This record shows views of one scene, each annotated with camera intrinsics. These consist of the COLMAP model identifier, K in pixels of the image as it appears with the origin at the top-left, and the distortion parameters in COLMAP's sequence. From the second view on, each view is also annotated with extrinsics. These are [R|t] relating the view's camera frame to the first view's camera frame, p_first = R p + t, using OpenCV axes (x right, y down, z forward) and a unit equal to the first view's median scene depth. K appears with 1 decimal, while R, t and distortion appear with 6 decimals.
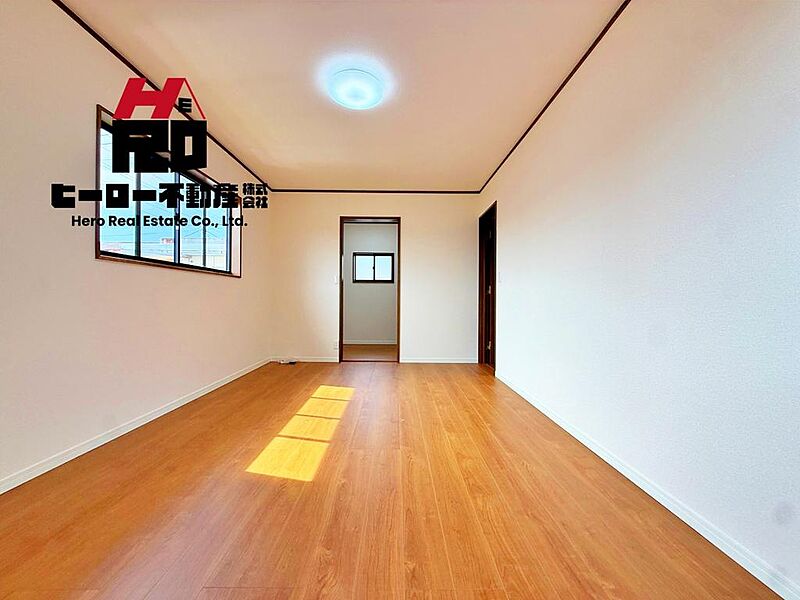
lens RADIAL K [[320.7, 0, 398.5], [0, 320.7, 299.6], [0, 0, 1]] dist [-0.000677, 0.000283]
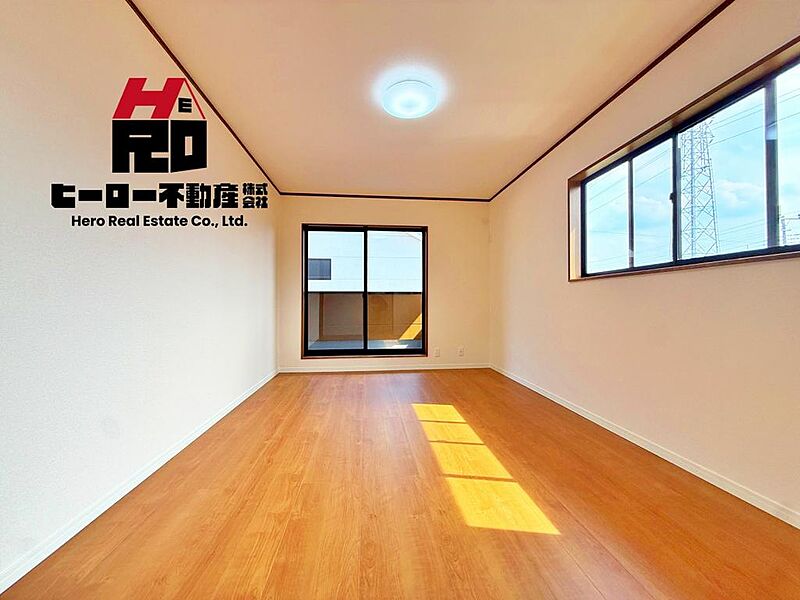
lens RADIAL K [[320.7, 0, 398.5], [0, 320.7, 299.6], [0, 0, 1]] dist [-0.000677, 0.000283]
pose [[-0.995618, -0.011107, -0.092852, -0.009673], [-0.009718, 0.999834, -0.015397, -0.014687], [0.093007, -0.014427, -0.995561, 2.094761]]
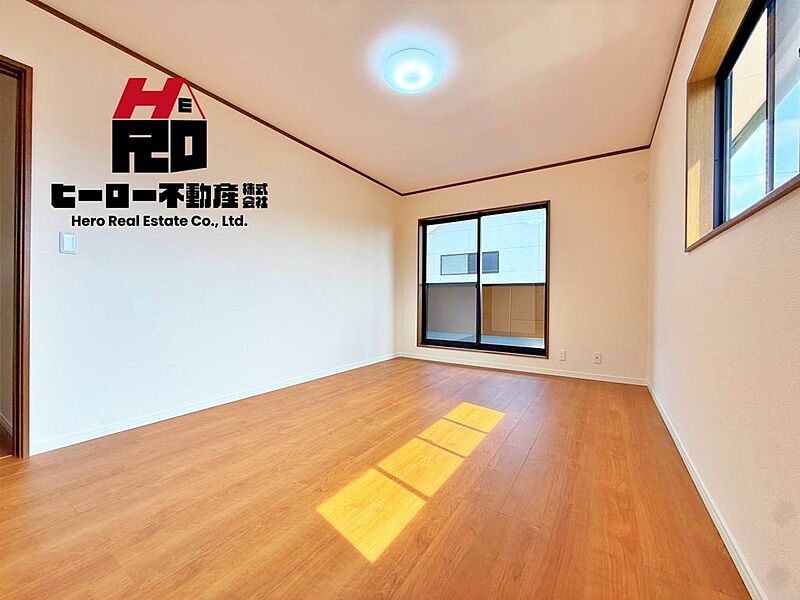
lens RADIAL K [[320.7, 0, 398.5], [0, 320.7, 299.6], [0, 0, 1]] dist [-0.000677, 0.000283]
pose [[-0.837539, -0.017506, 0.546098, -0.657535], [-0.017897, 0.999829, 0.004601, 0.012118], [-0.546085, -0.005920, -0.837709, 1.906438]]
